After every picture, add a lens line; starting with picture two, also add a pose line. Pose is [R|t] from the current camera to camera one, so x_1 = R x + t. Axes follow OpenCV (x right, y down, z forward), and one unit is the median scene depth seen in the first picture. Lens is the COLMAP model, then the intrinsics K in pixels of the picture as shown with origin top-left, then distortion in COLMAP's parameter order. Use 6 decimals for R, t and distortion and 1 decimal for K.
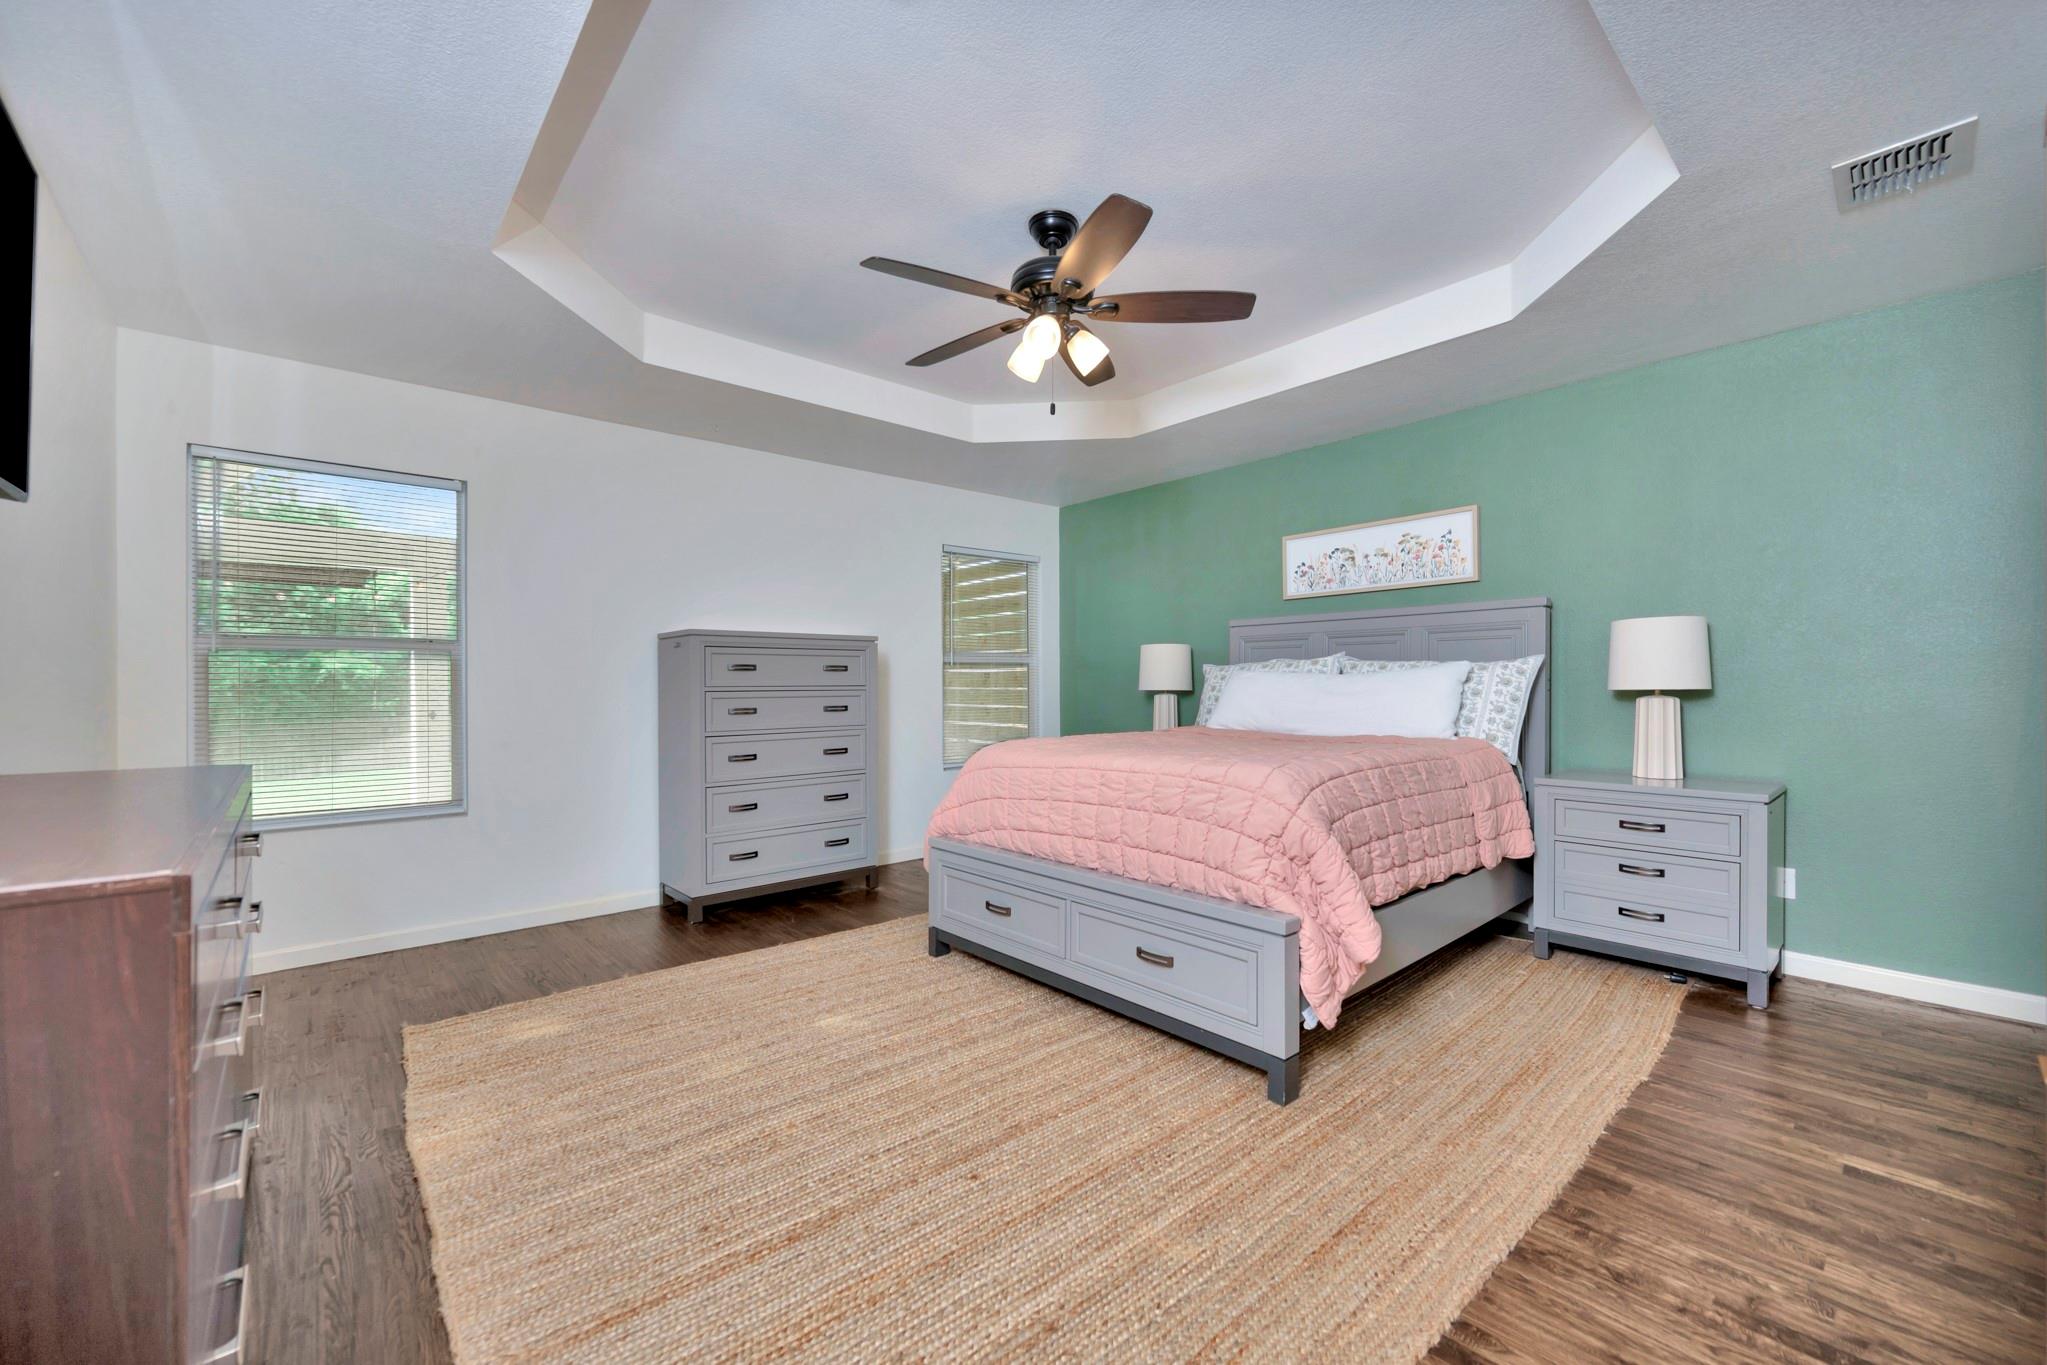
lens RADIAL K [[818.0, 0, 1025.1], [0, 818.0, 674.9], [0, 0, 1]] dist [0.003350, 0.000246]
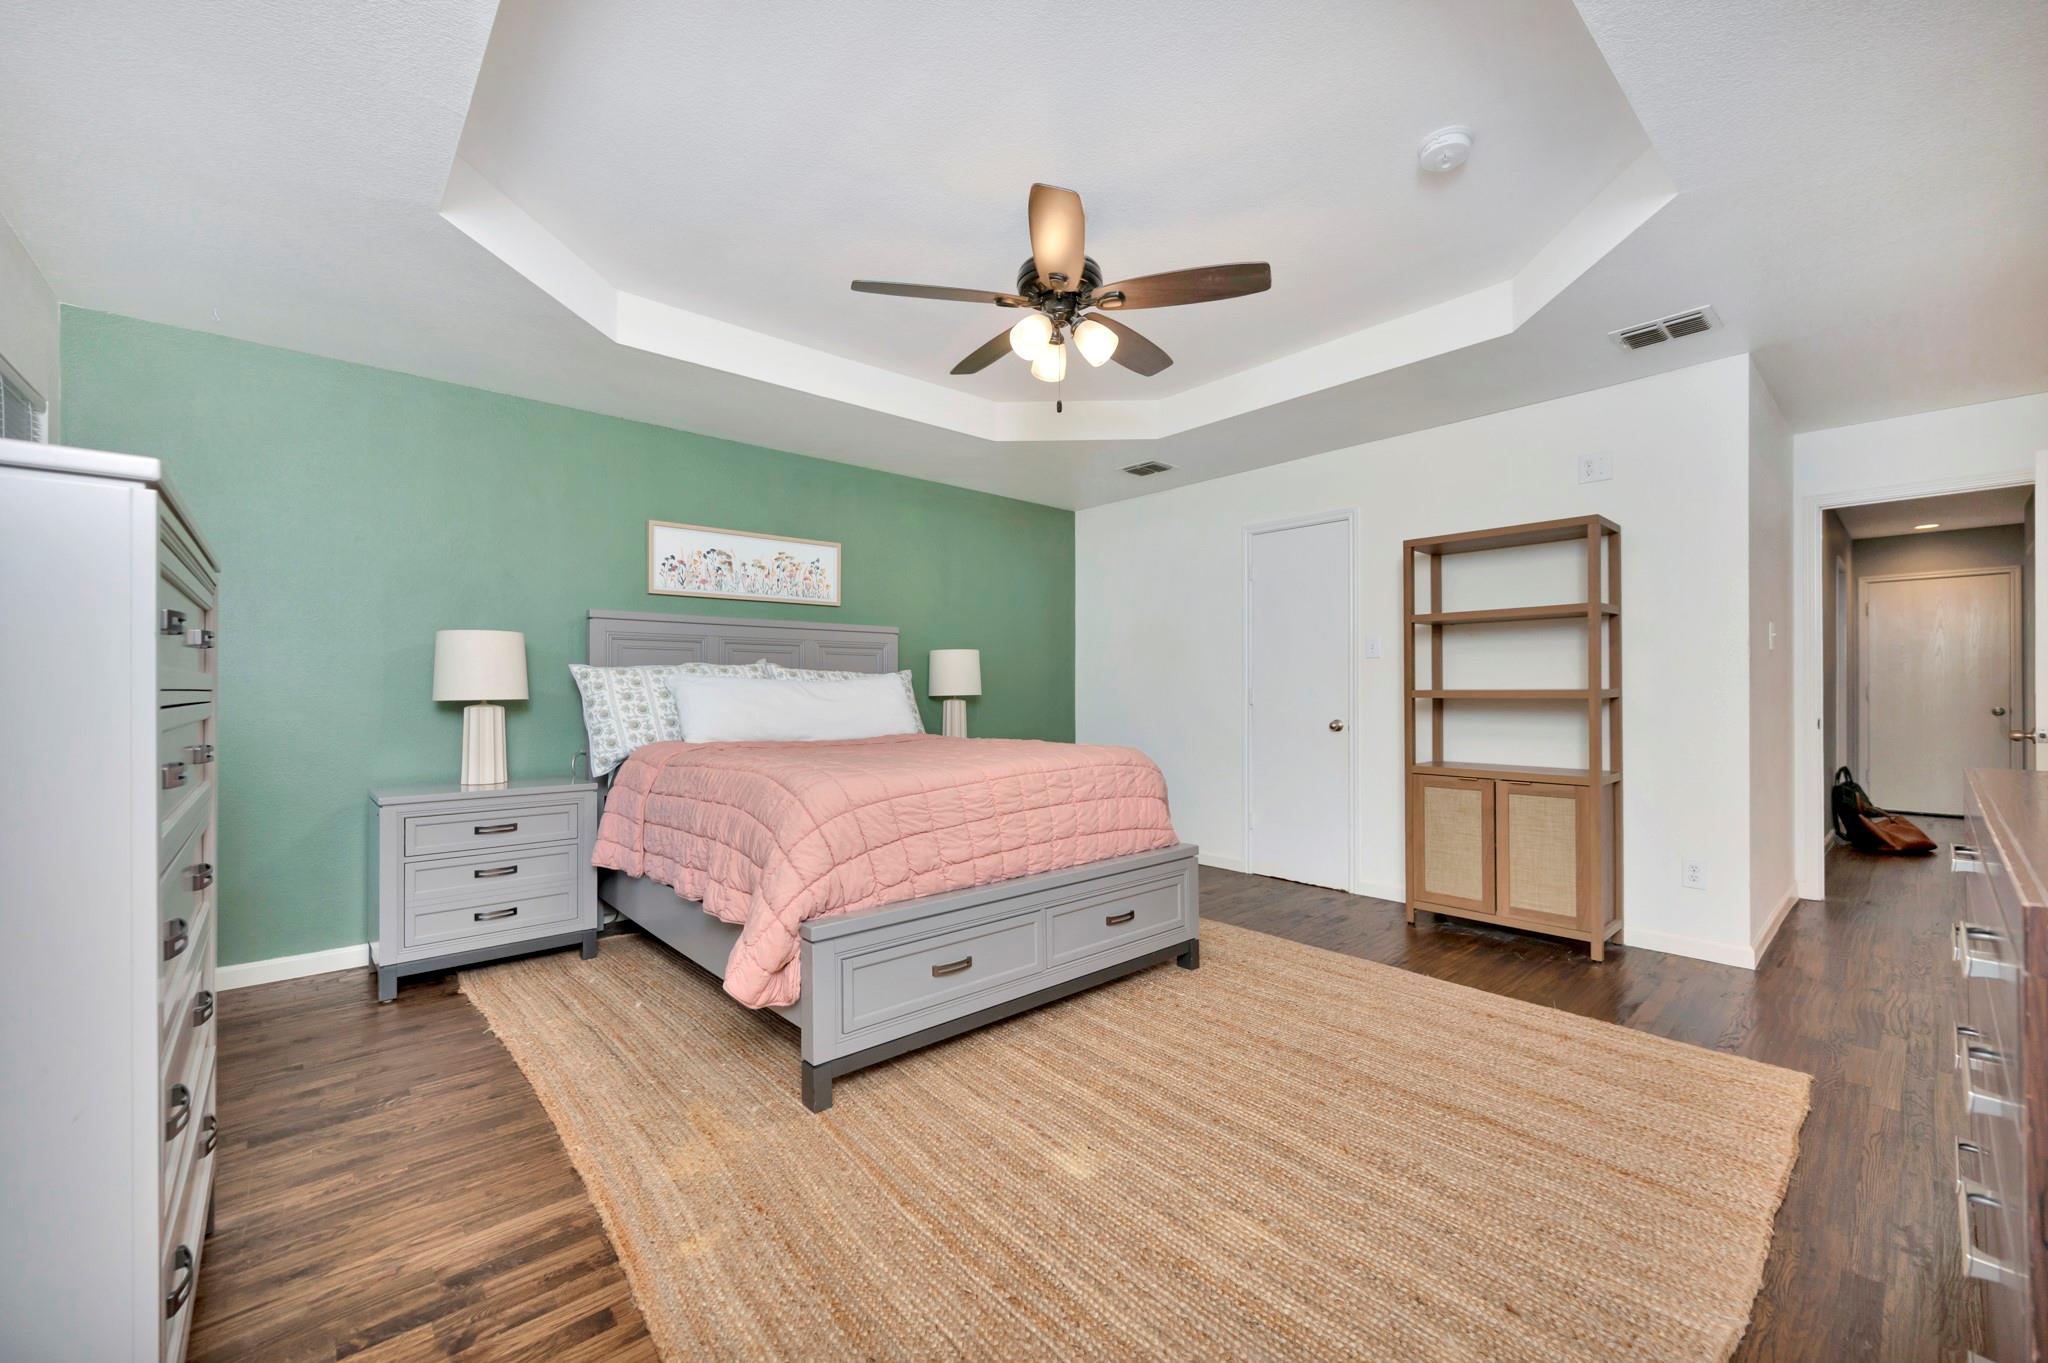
lens RADIAL K [[813.7, 0, 1025.3], [0, 813.7, 697.5], [0, 0, 1]] dist [-0.007578, -0.000038]
pose [[-0.007217, -0.001049, 0.999973, -0.581210], [-0.011072, 0.999938, 0.000969, 0.013403], [-0.999913, -0.011065, -0.007228, 0.656601]]
